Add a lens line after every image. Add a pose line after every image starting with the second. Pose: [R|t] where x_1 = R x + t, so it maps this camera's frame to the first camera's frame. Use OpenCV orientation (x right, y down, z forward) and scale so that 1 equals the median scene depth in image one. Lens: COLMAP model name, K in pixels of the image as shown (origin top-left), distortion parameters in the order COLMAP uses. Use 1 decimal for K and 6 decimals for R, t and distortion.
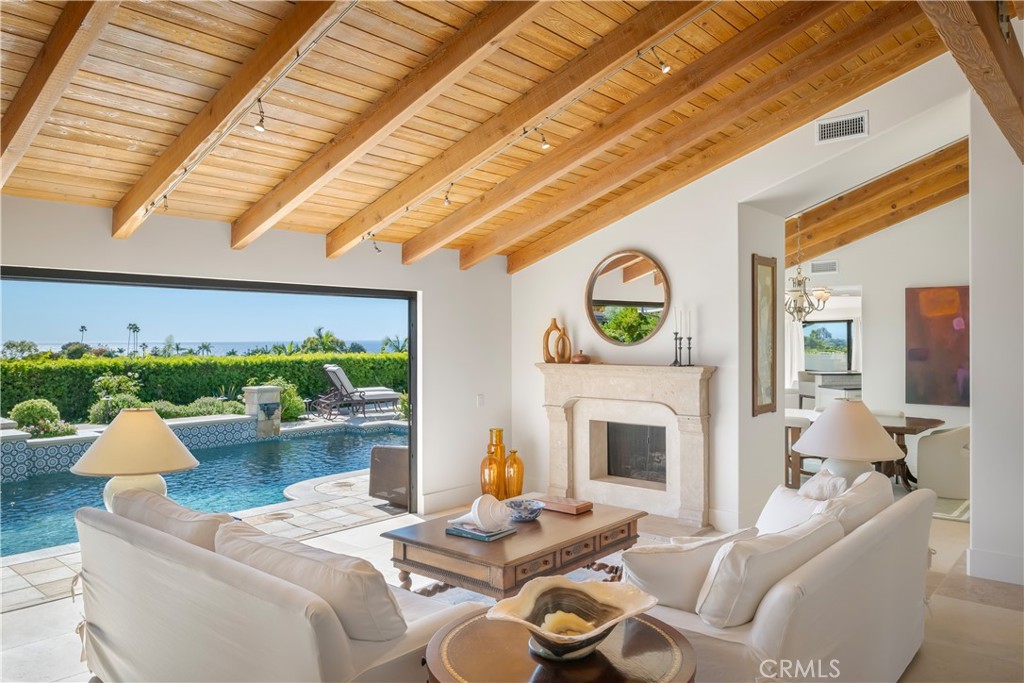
lens RADIAL K [[717.6, 0, 512.0], [0, 717.6, 341.5], [0, 0, 1]] dist [-0.022824, -0.001306]
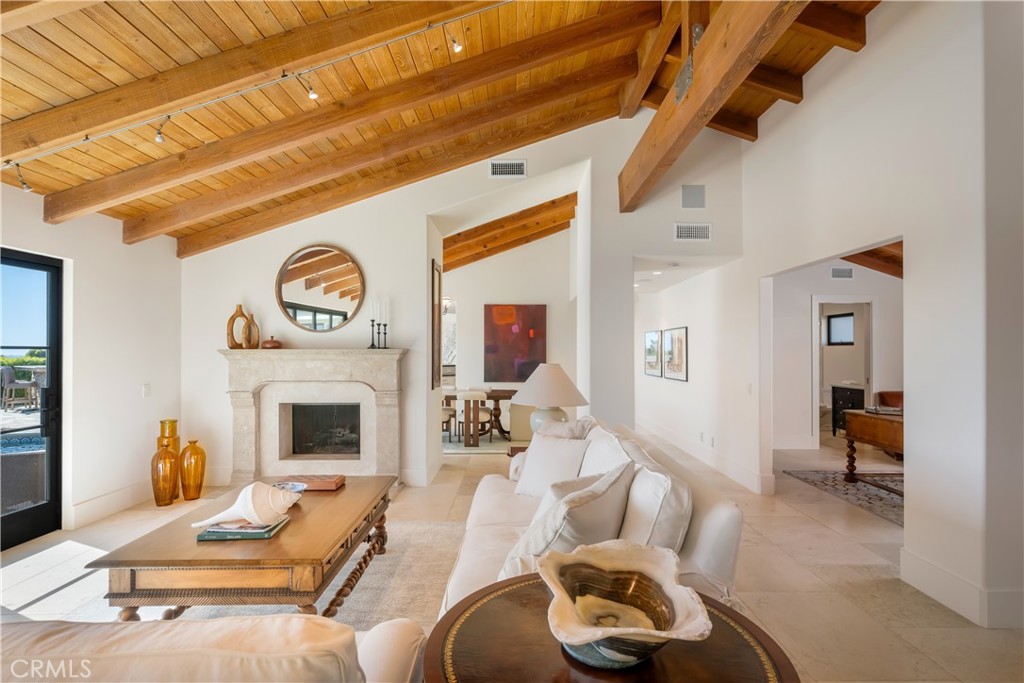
lens RADIAL K [[506.6, 0, 515.8], [0, 506.6, 350.3], [0, 0, 1]] dist [-0.000277, -0.000440]
pose [[0.756850, 0.003764, 0.653578, -0.127900], [0.002427, 0.999960, -0.008570, 0.043872], [-0.653585, 0.008072, 0.756810, 0.236662]]
